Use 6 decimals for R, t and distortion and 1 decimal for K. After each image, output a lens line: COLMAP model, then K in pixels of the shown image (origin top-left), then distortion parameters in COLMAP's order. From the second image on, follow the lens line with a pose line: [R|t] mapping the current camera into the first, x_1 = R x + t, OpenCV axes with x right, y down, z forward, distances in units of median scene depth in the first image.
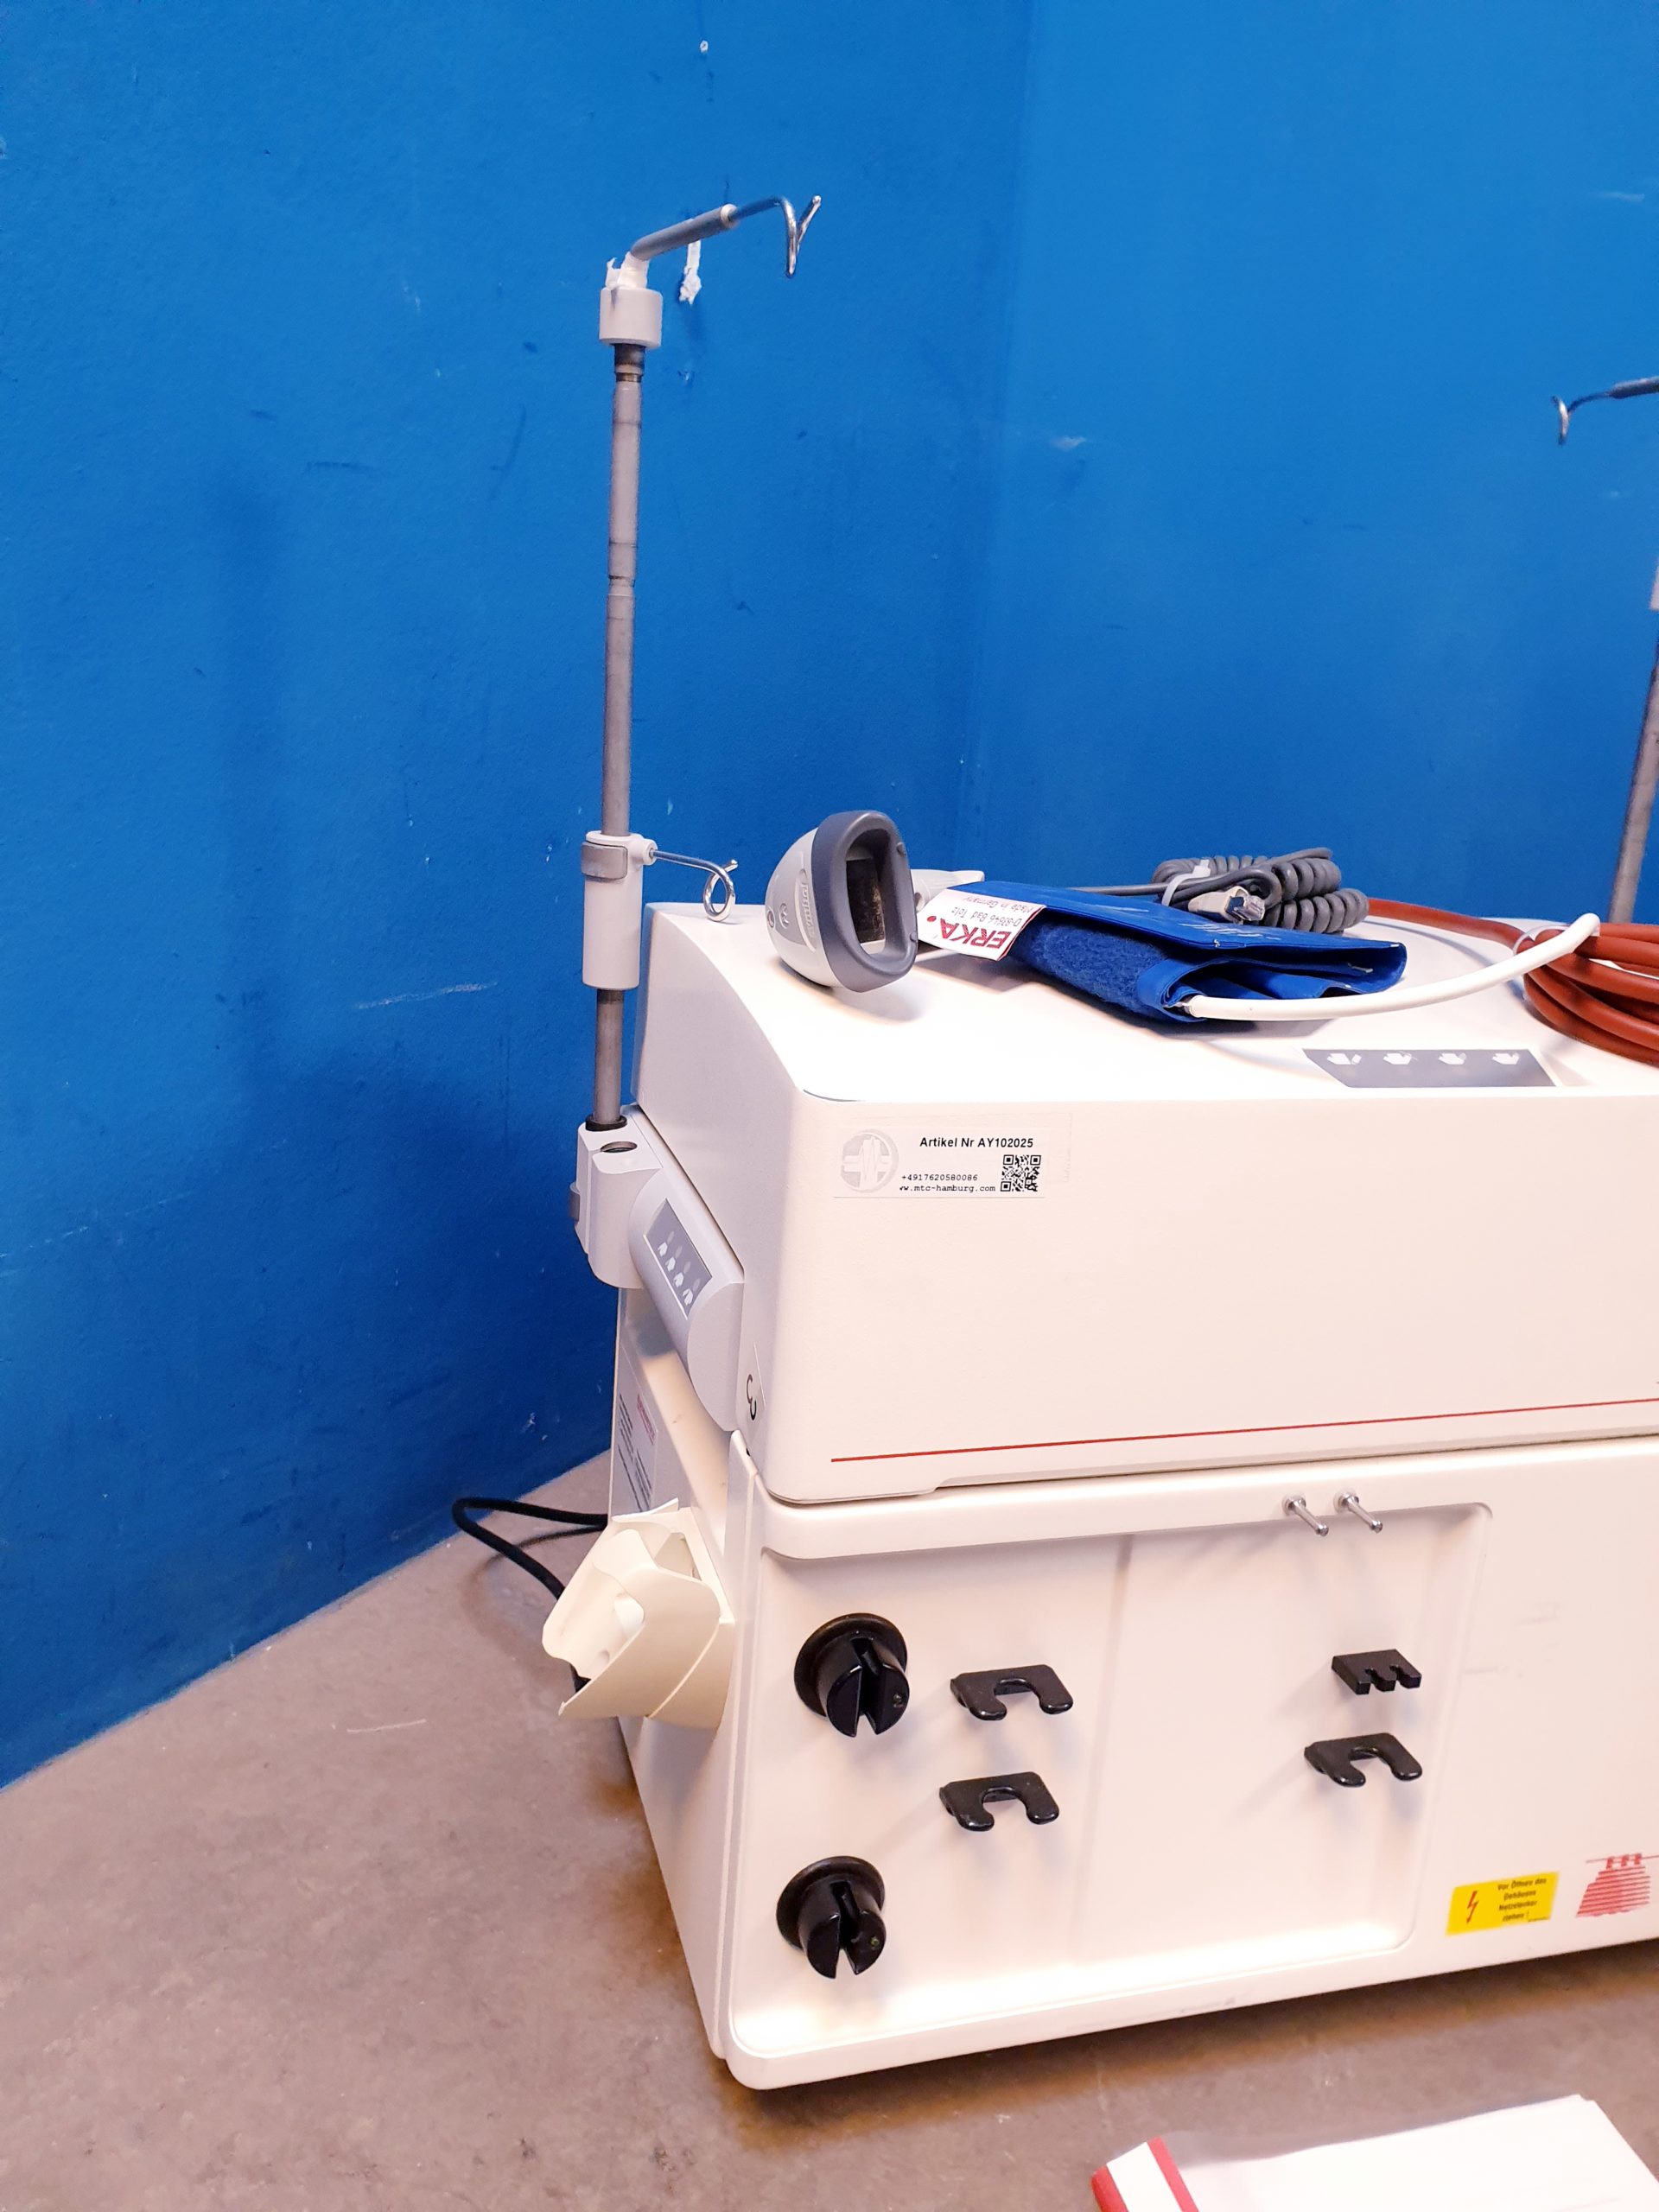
lens RADIAL K [[1720.6, 0, 819.6], [0, 1720.6, 1109.6], [0, 0, 1]] dist [0.019050, -0.001025]
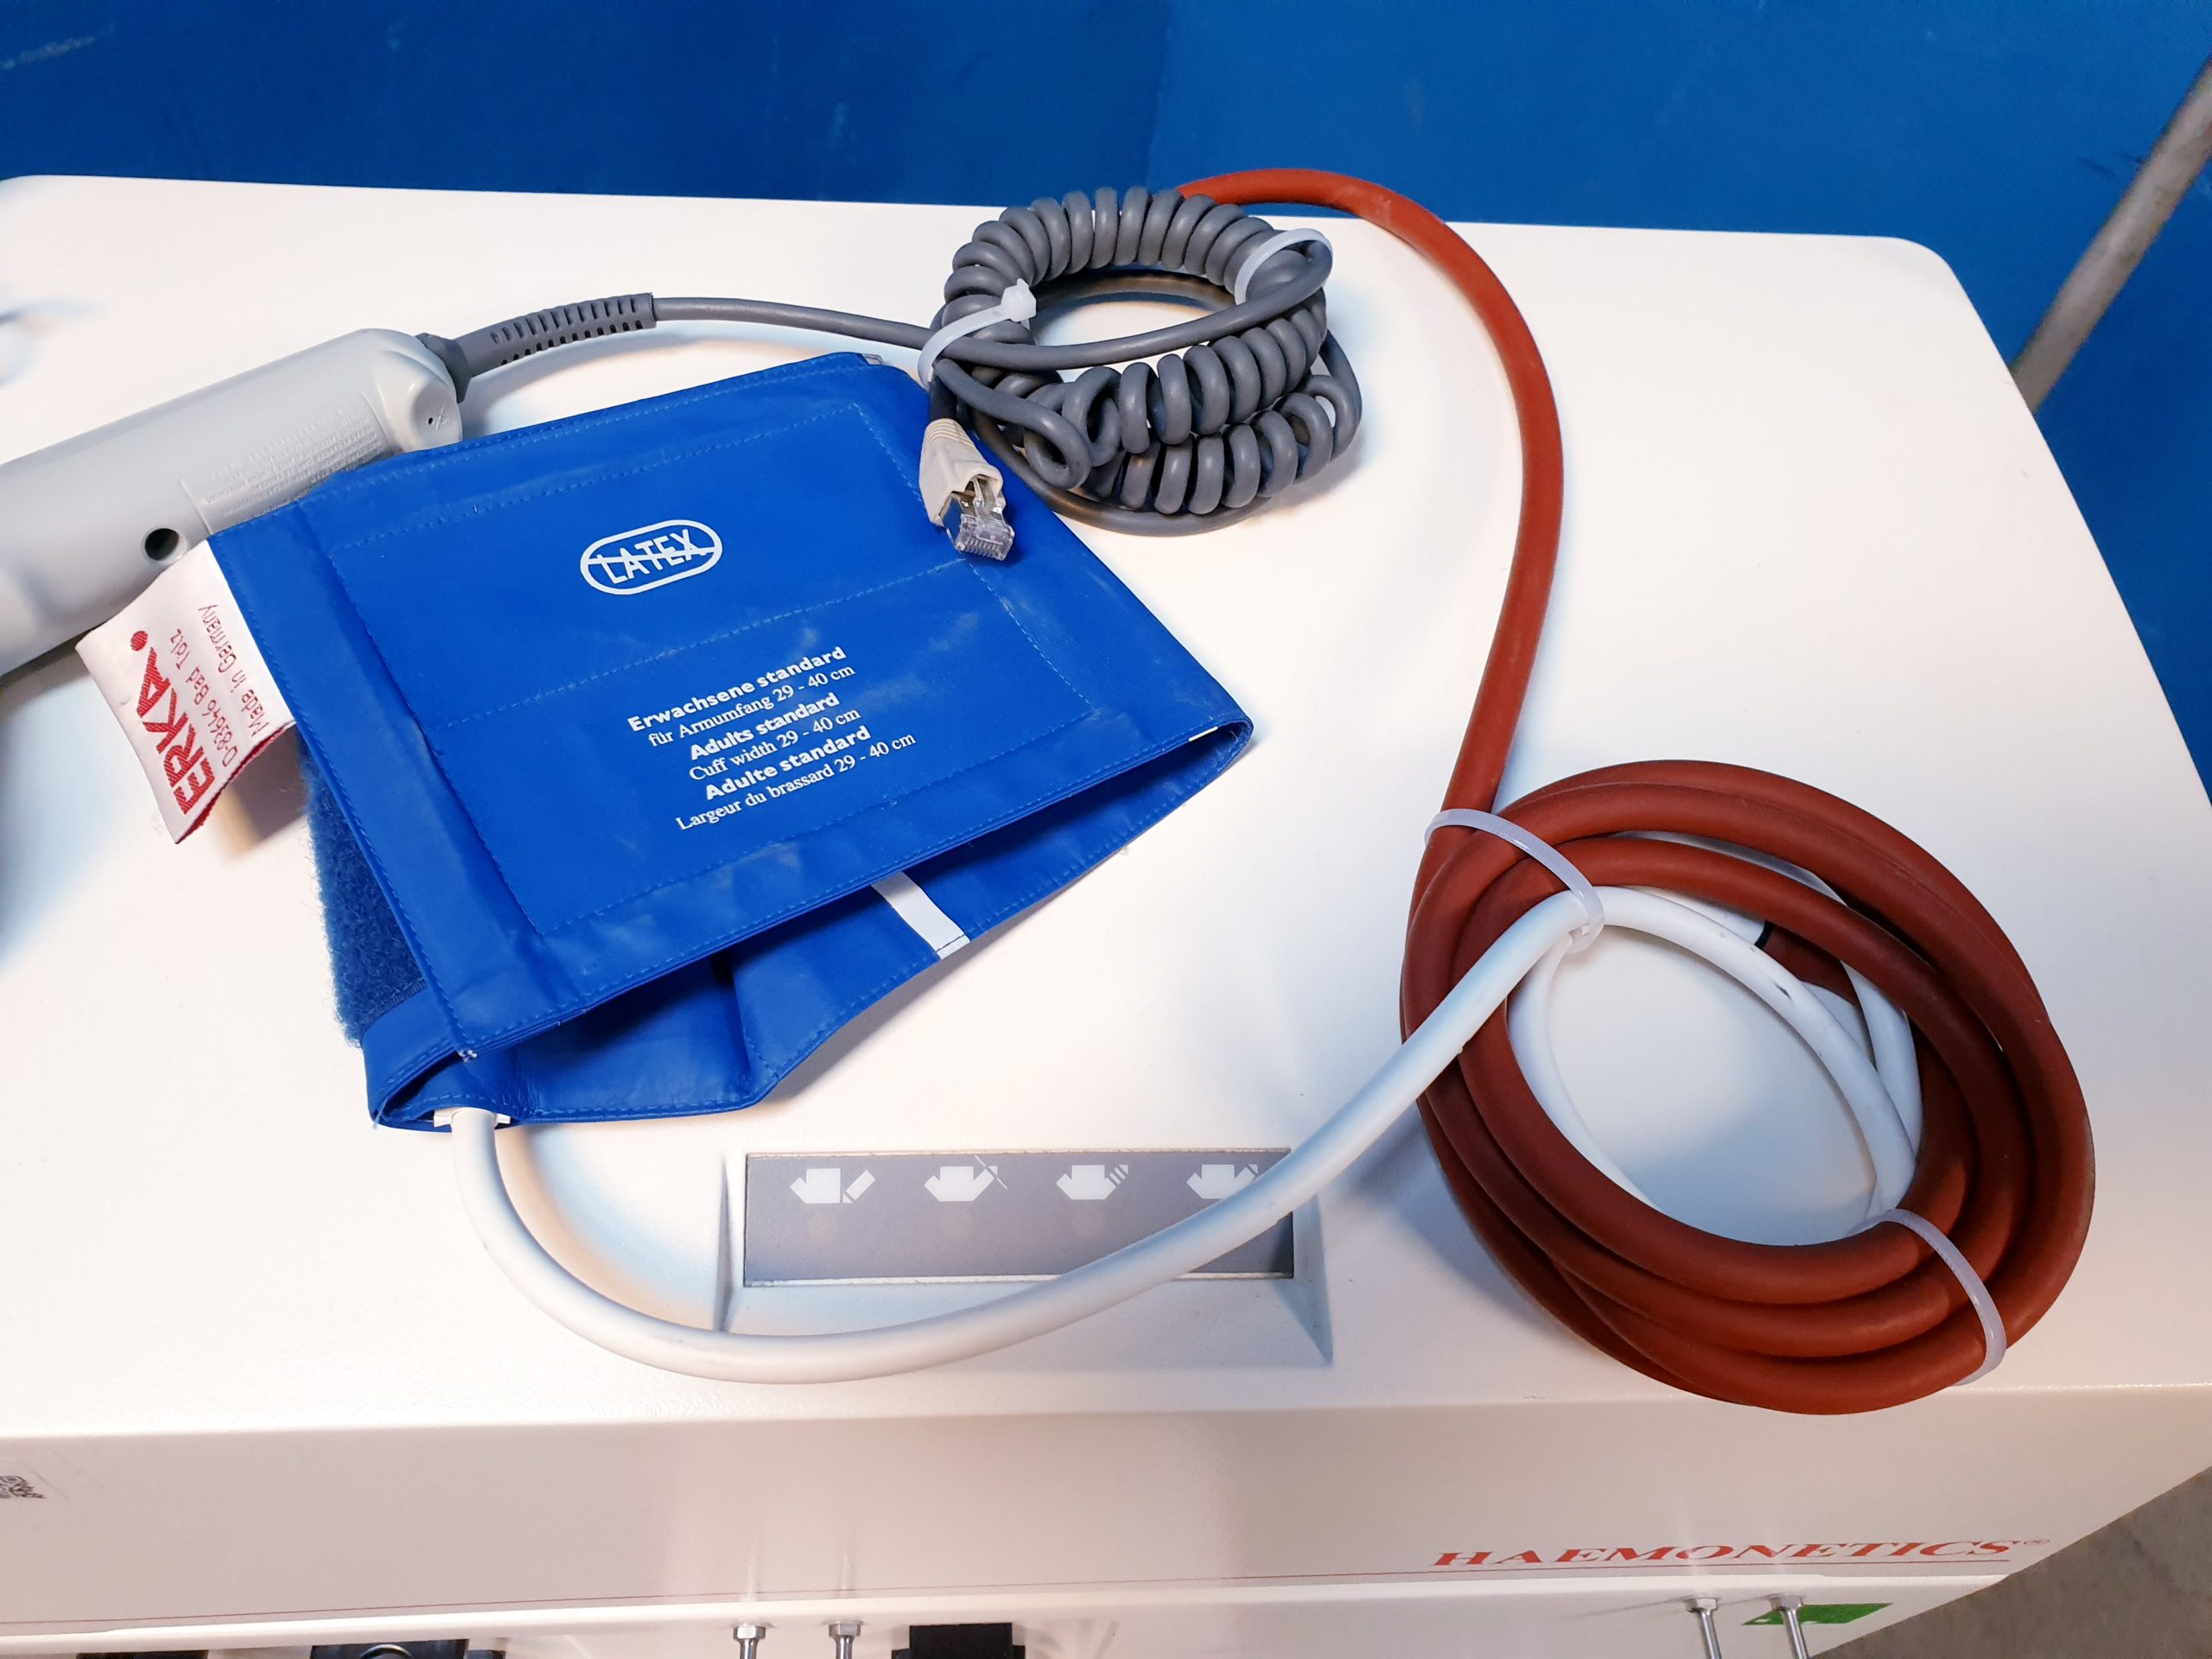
lens RADIAL K [[1709.7, 0, 1080.5], [0, 1709.7, 829.8], [0, 0, 1]] dist [0.142417, -0.386385]
pose [[0.972299, 0.194720, -0.129301, 0.371217], [-0.067040, 0.762255, 0.643796, -0.375905], [0.223920, -0.617294, 0.754194, 0.646348]]
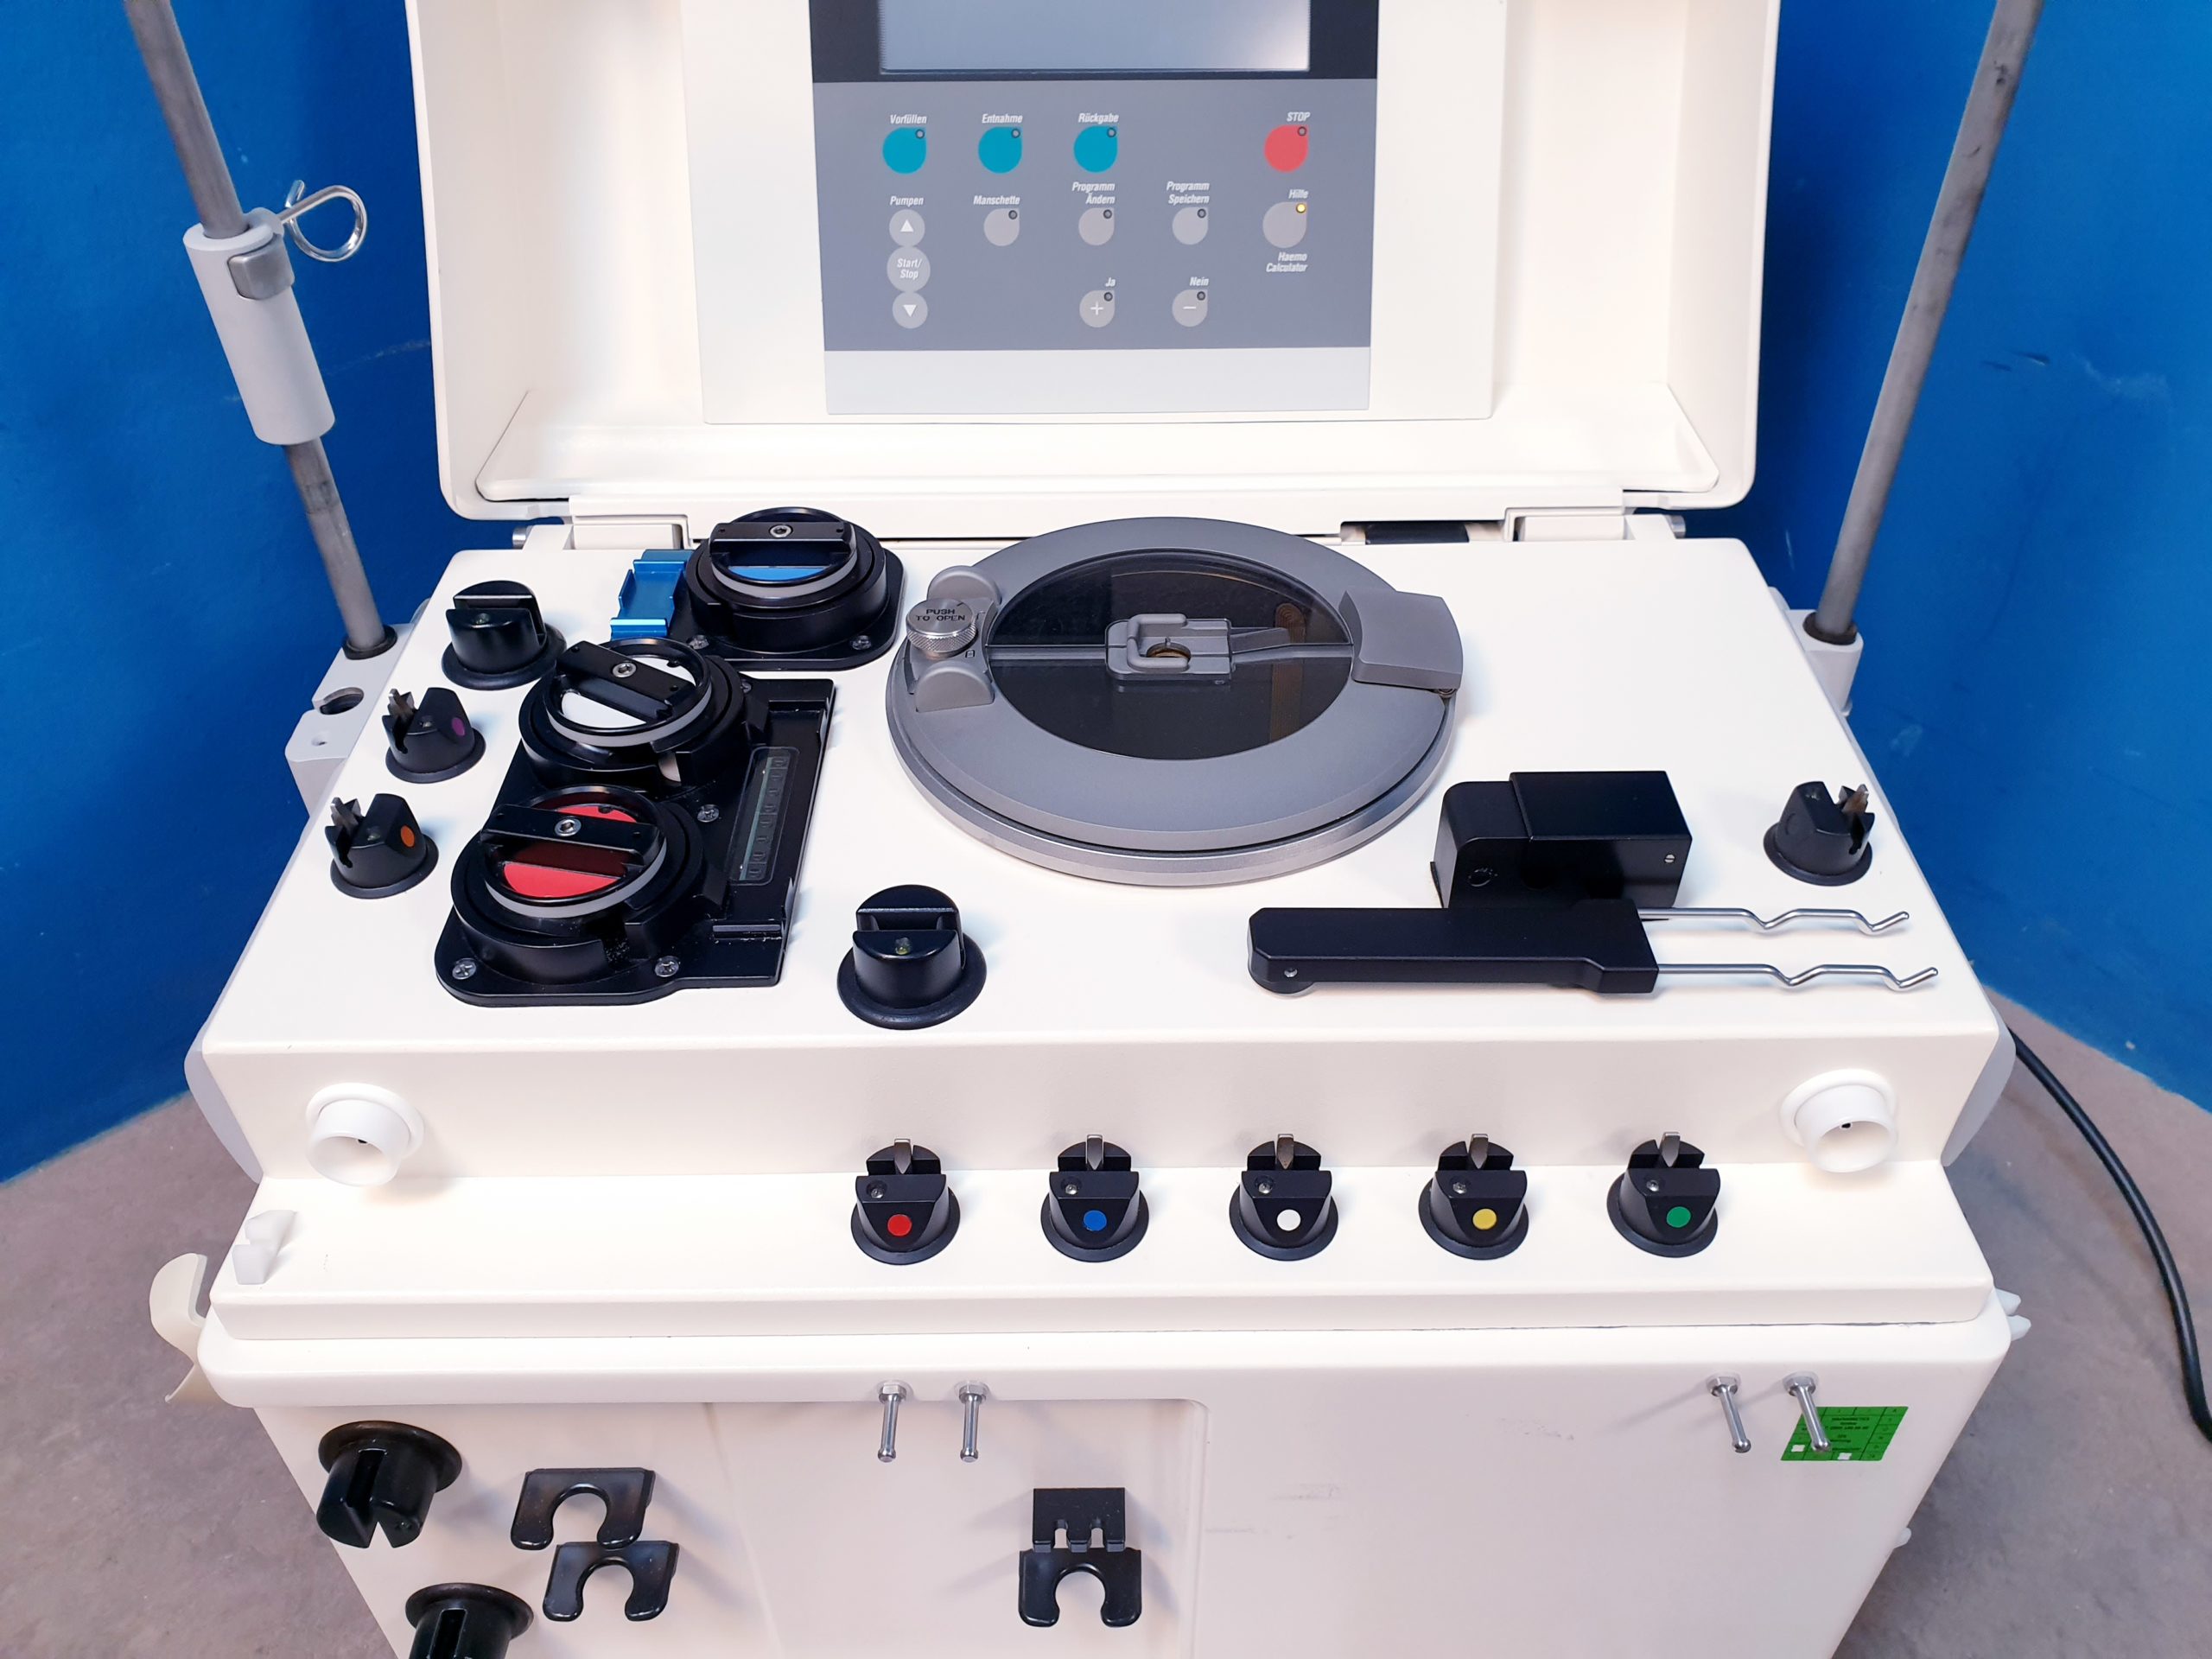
lens RADIAL K [[1729.9, 0, 1115.6], [0, 1729.9, 810.5], [0, 0, 1]] dist [0.014486, 0.000788]
pose [[0.962163, 0.117089, -0.246034, 0.468958], [-0.006445, 0.912487, 0.409054, -0.285784], [0.272399, -0.391991, 0.878716, 0.399347]]
